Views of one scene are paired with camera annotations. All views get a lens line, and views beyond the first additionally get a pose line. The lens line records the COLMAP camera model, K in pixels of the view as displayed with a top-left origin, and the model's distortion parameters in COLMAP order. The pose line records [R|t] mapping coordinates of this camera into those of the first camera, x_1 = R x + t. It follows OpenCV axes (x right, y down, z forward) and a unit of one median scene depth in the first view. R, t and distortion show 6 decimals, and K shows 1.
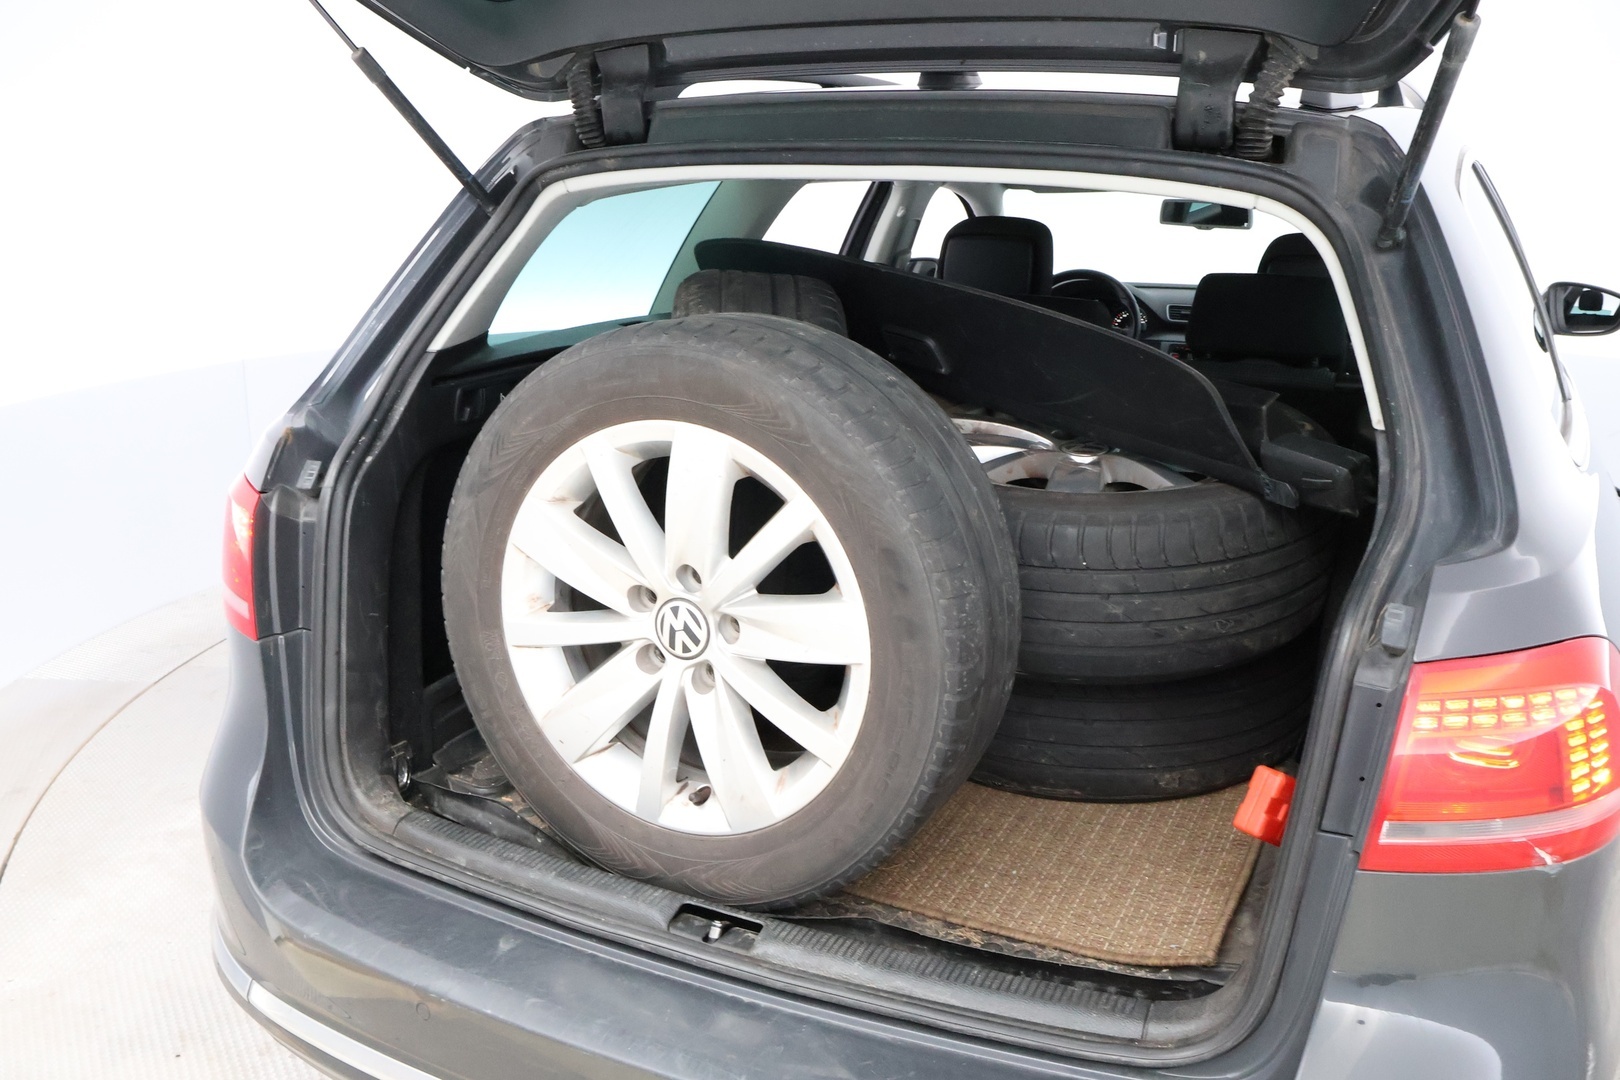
lens RADIAL K [[1348.7, 0, 809.4], [0, 1348.7, 537.8], [0, 0, 1]] dist [0.003409, 0.005479]
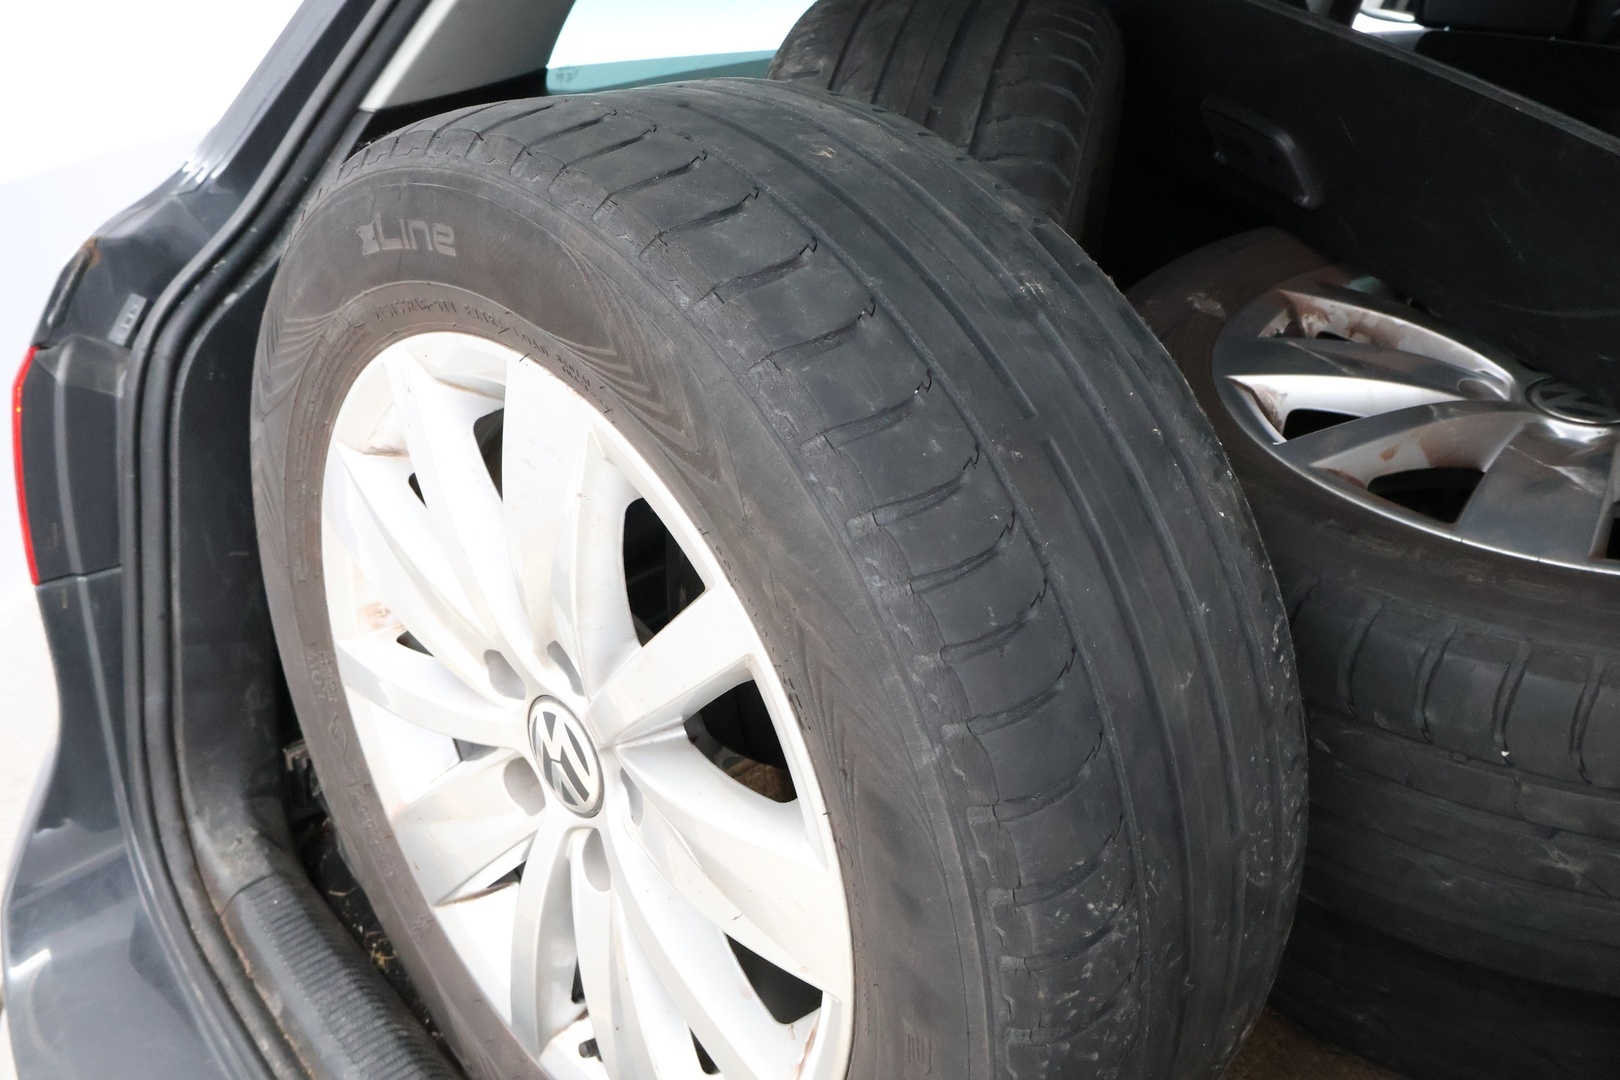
lens RADIAL K [[1348.7, 0, 811.1], [0, 1348.7, 543.0], [0, 0, 1]] dist [0.003409, 0.005479]
pose [[0.941474, 0.153044, -0.300340, 0.118491], [-0.087037, 0.971147, 0.222033, -0.117820], [0.325655, -0.182898, 0.927630, 0.559641]]
